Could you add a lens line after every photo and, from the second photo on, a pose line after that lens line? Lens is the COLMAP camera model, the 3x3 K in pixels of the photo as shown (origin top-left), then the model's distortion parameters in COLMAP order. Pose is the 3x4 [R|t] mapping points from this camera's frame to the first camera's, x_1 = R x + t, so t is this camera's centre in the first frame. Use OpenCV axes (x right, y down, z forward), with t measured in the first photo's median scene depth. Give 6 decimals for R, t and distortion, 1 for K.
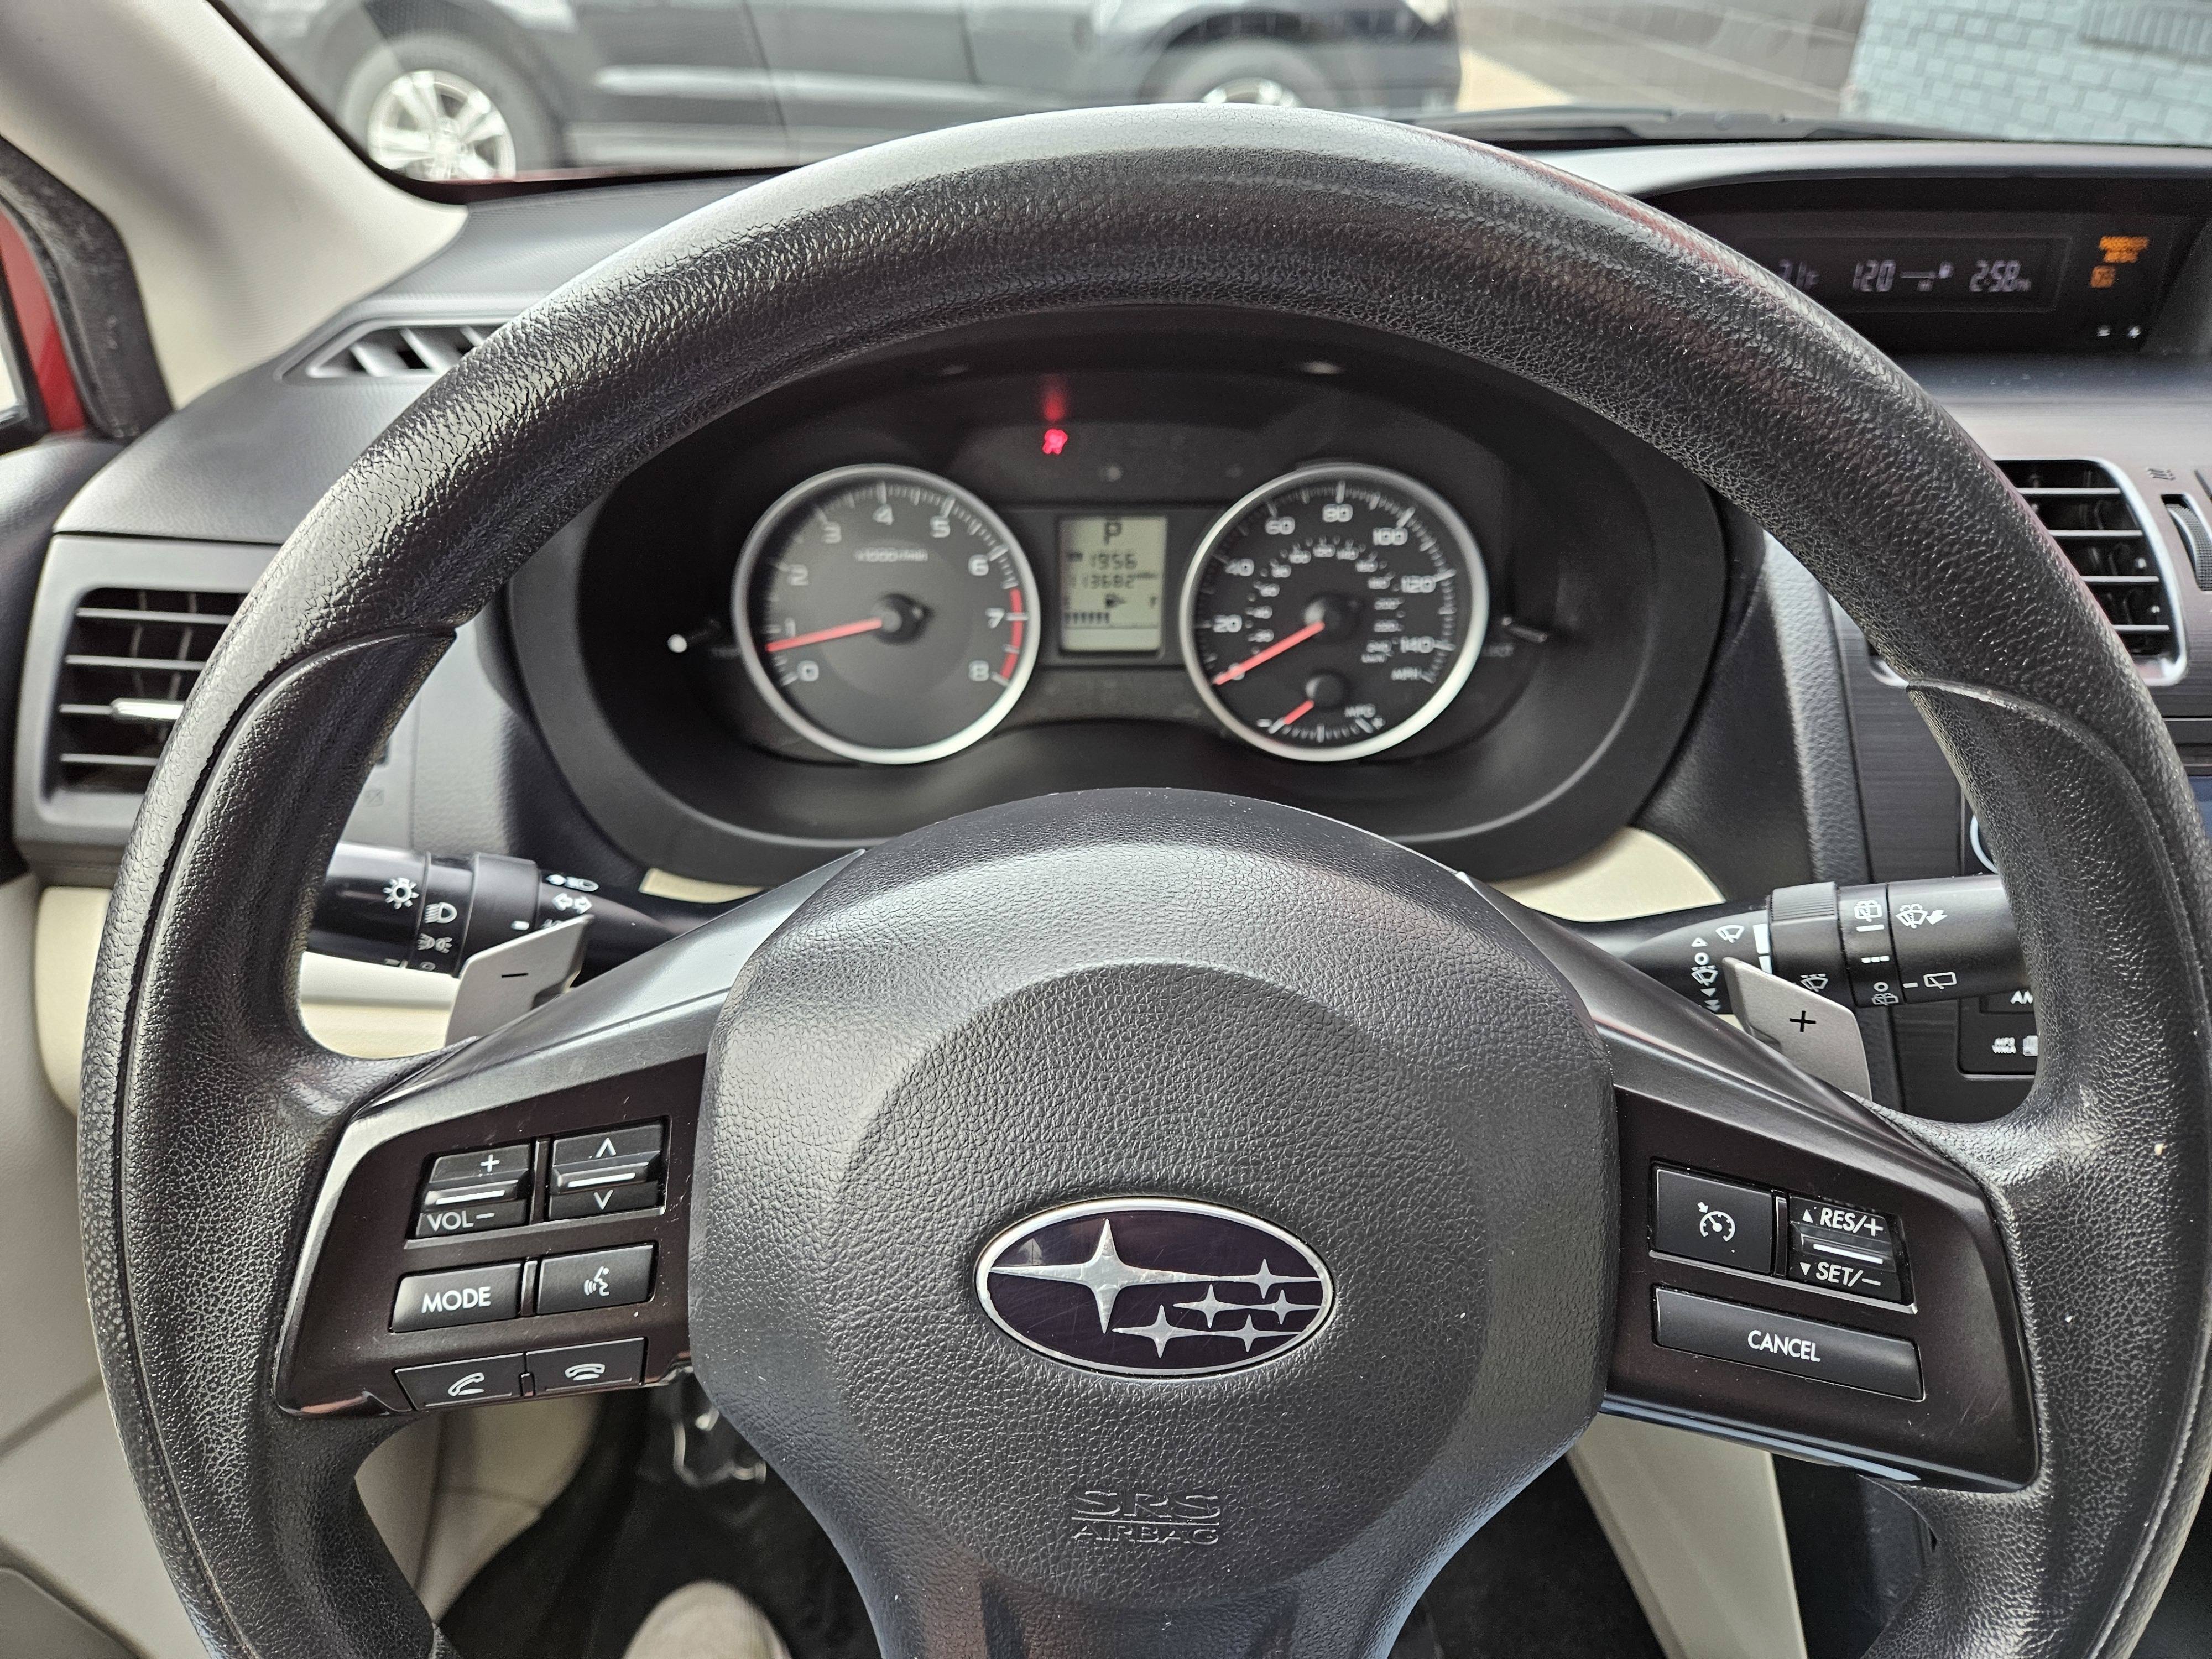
lens RADIAL K [[1521.5, 0, 1106.0], [0, 1521.5, 829.5], [0, 0, 1]] dist [0.055059, -0.060658]
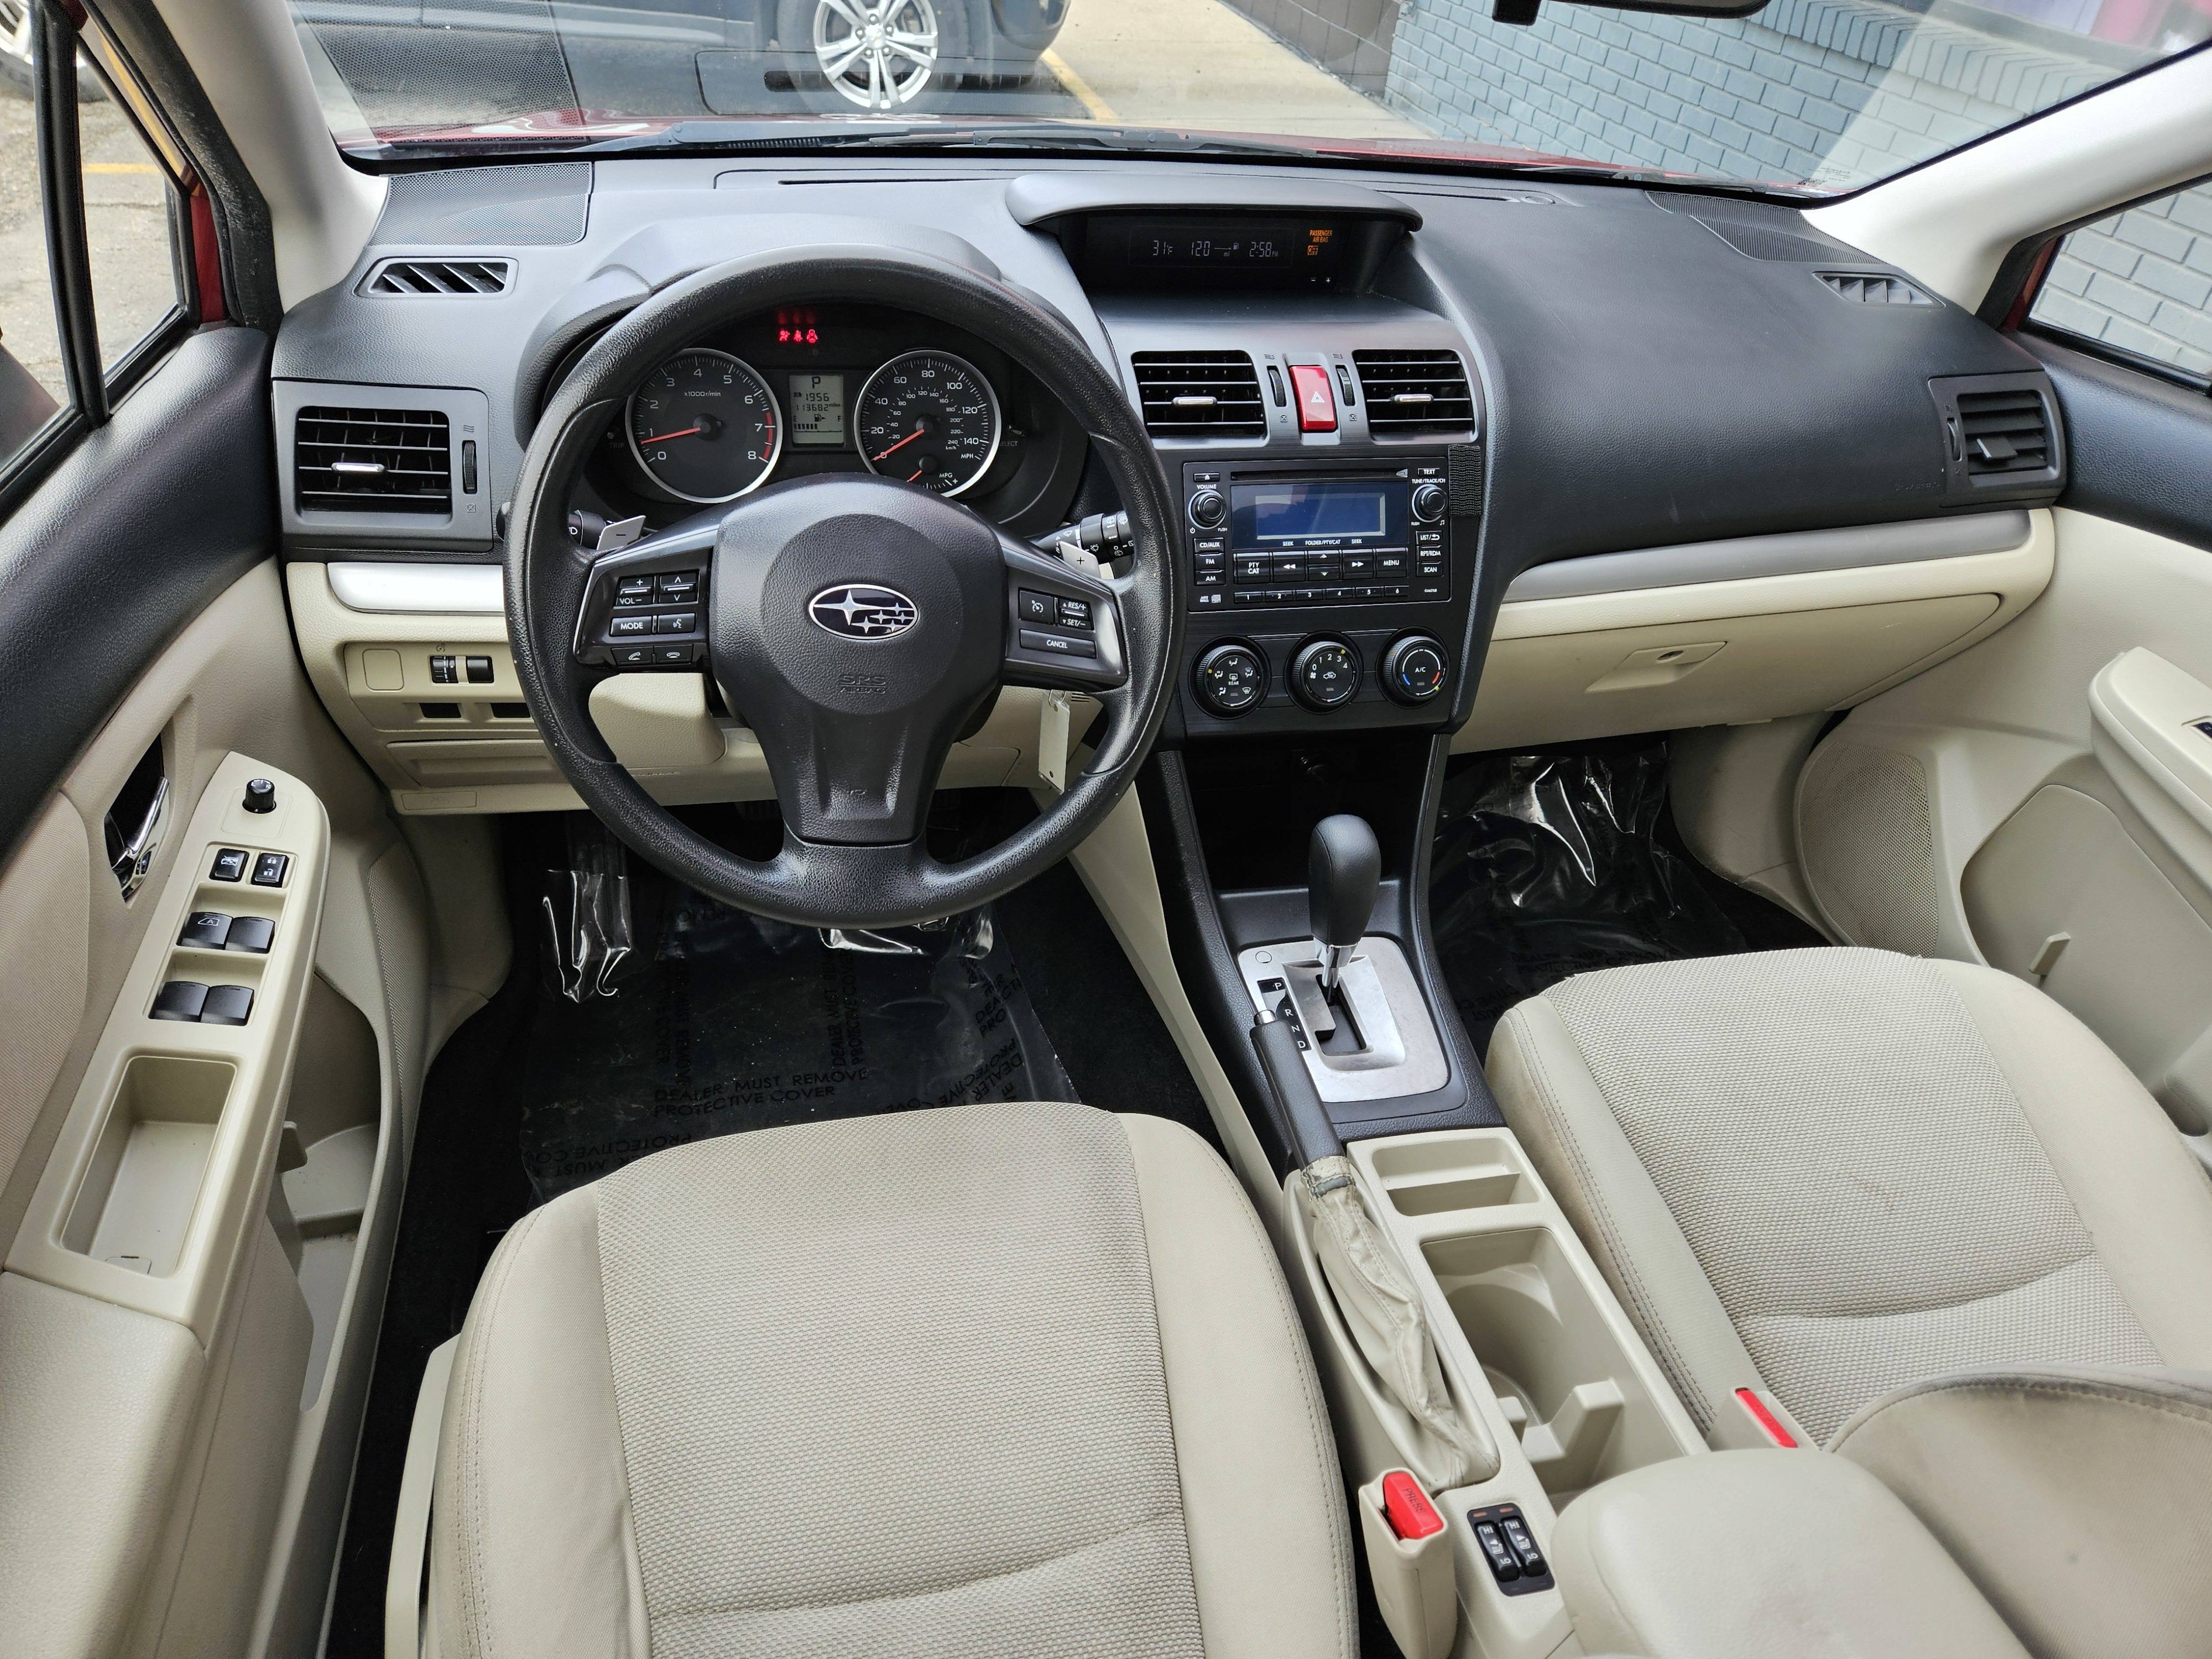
lens RADIAL K [[1474.1, 0, 1084.0], [0, 1474.1, 859.7], [0, 0, 1]] dist [0.070919, -0.054258]
pose [[0.978442, -0.063256, 0.196597, -0.075577], [0.041140, 0.992558, 0.114611, 0.217966], [-0.202384, -0.104052, 0.973763, -1.039050]]
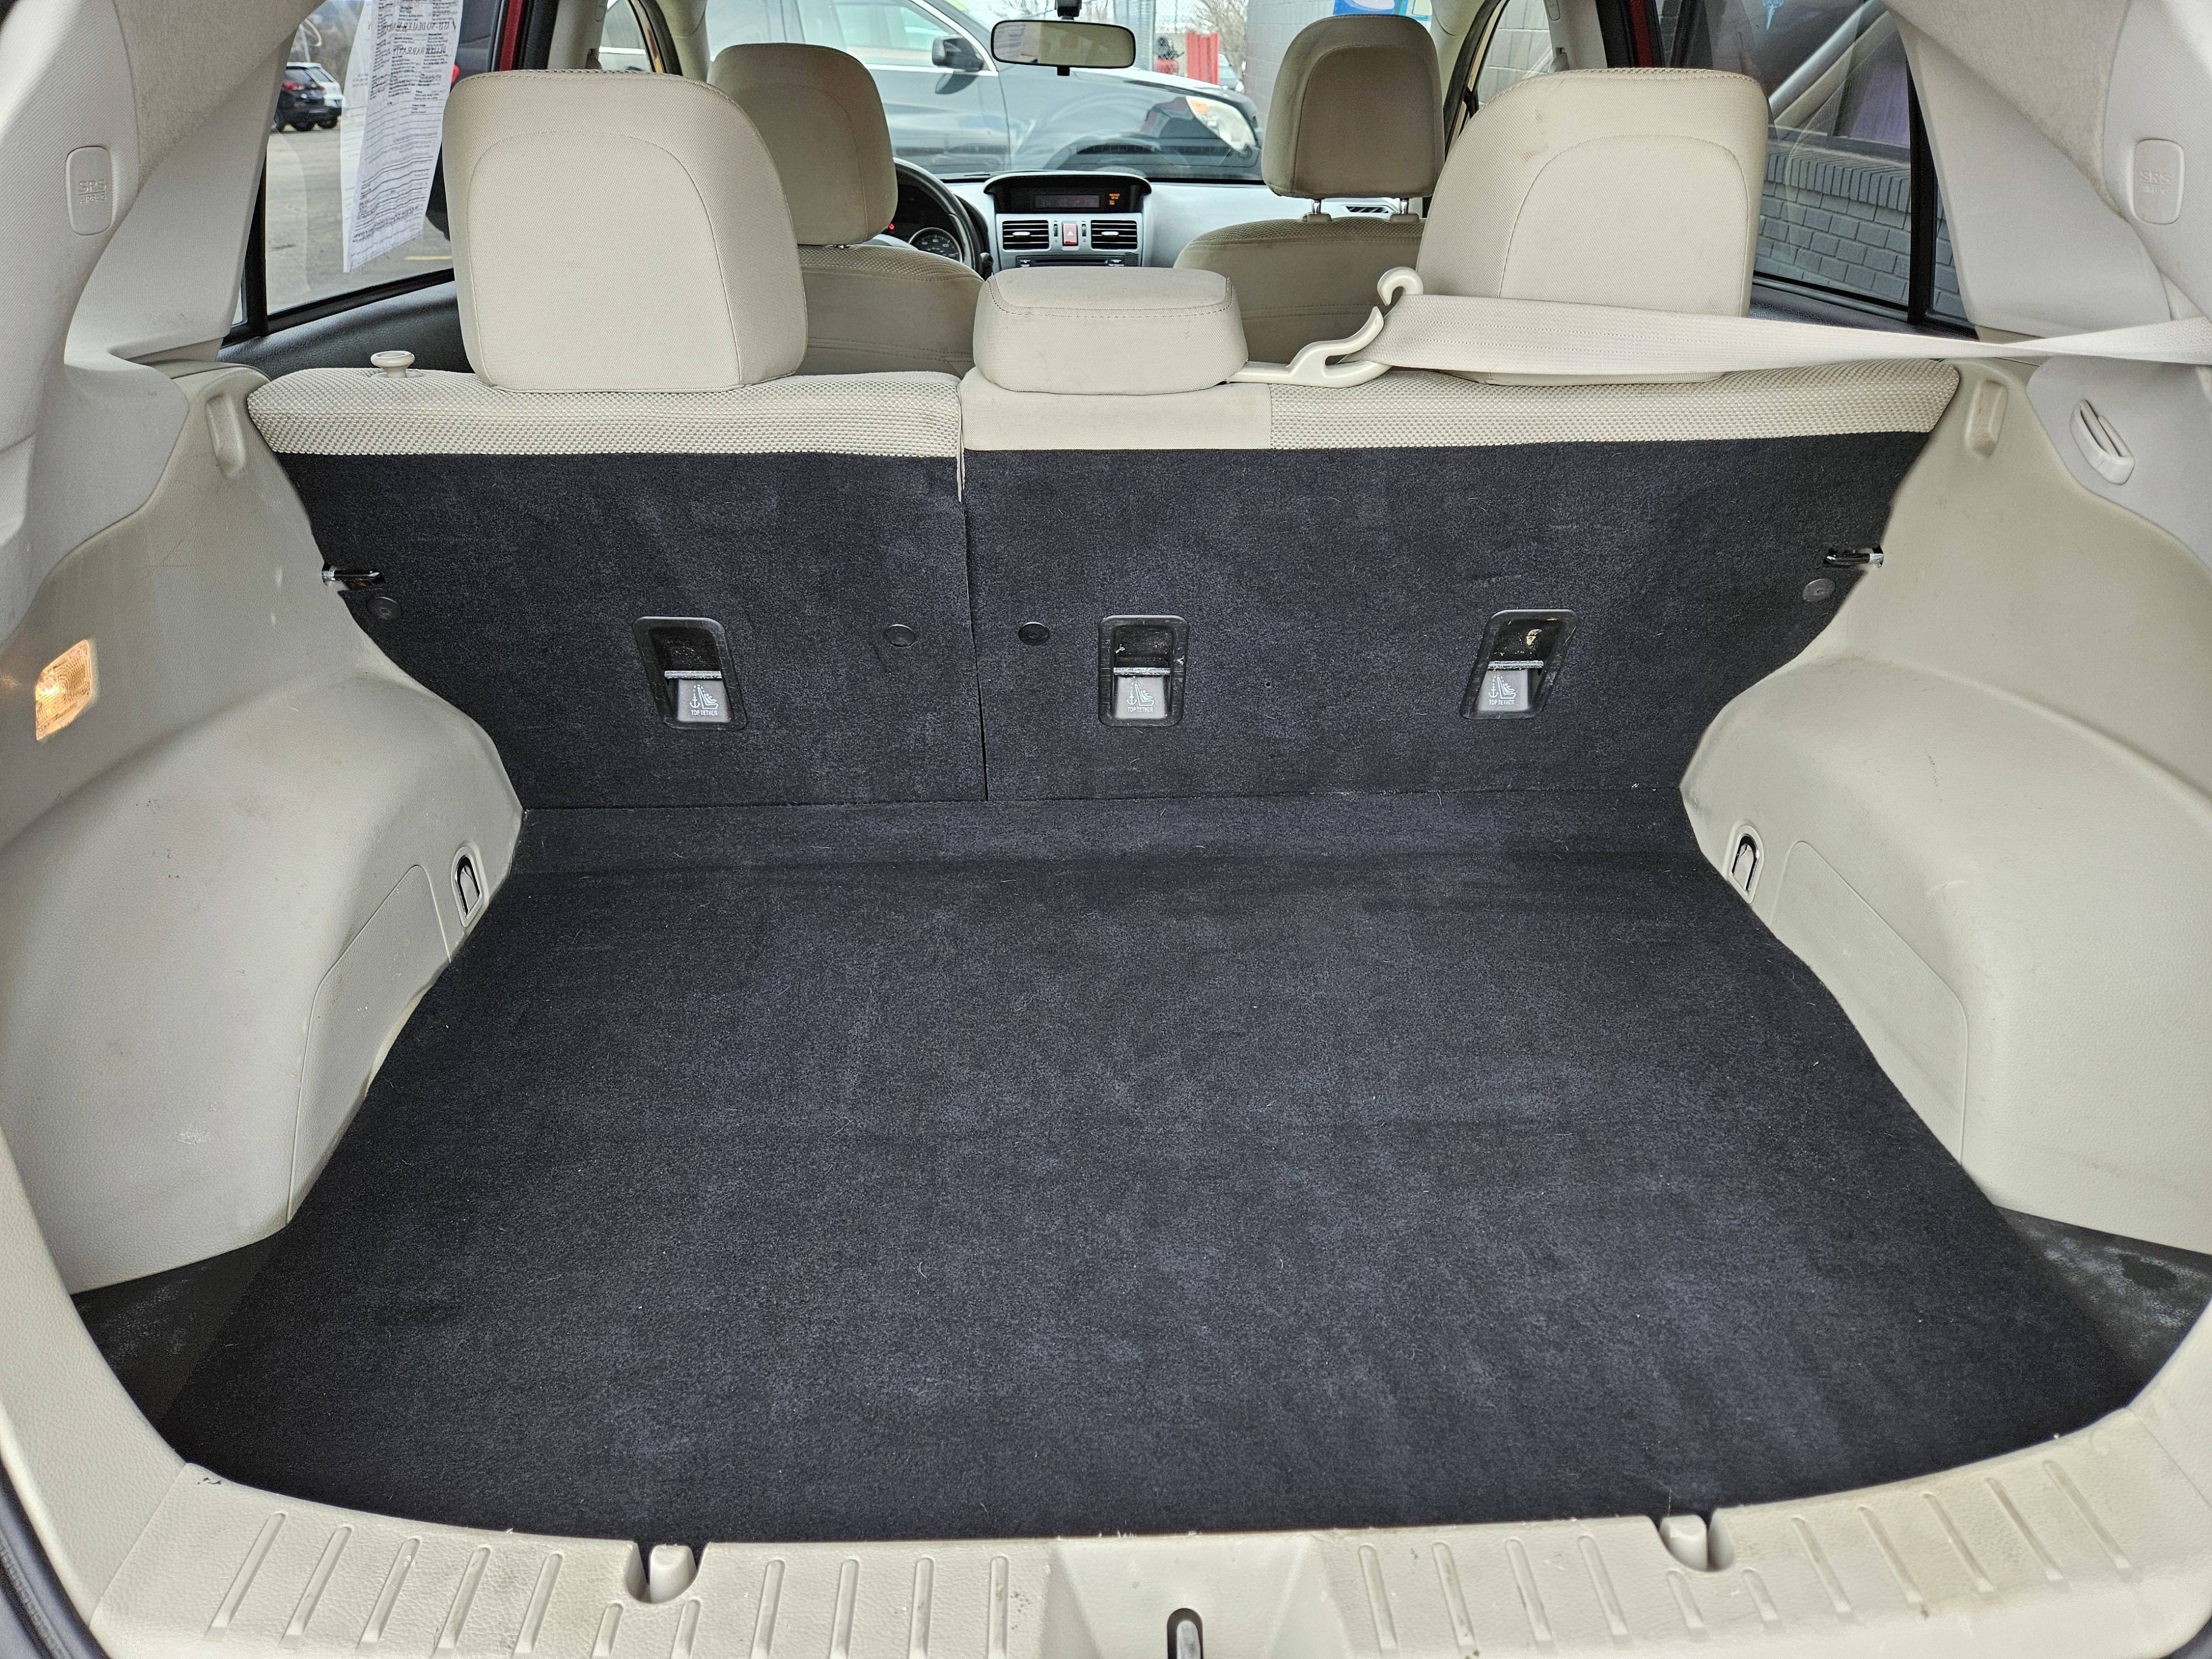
lens RADIAL K [[1474.1, 0, 1084.0], [0, 1474.1, 859.7], [0, 0, 1]] dist [0.070919, -0.054258]
pose [[0.999910, -0.007400, -0.011157, 0.705927], [0.006915, 0.999055, -0.042911, 2.150606], [0.011464, 0.042830, 0.999017, -4.047833]]
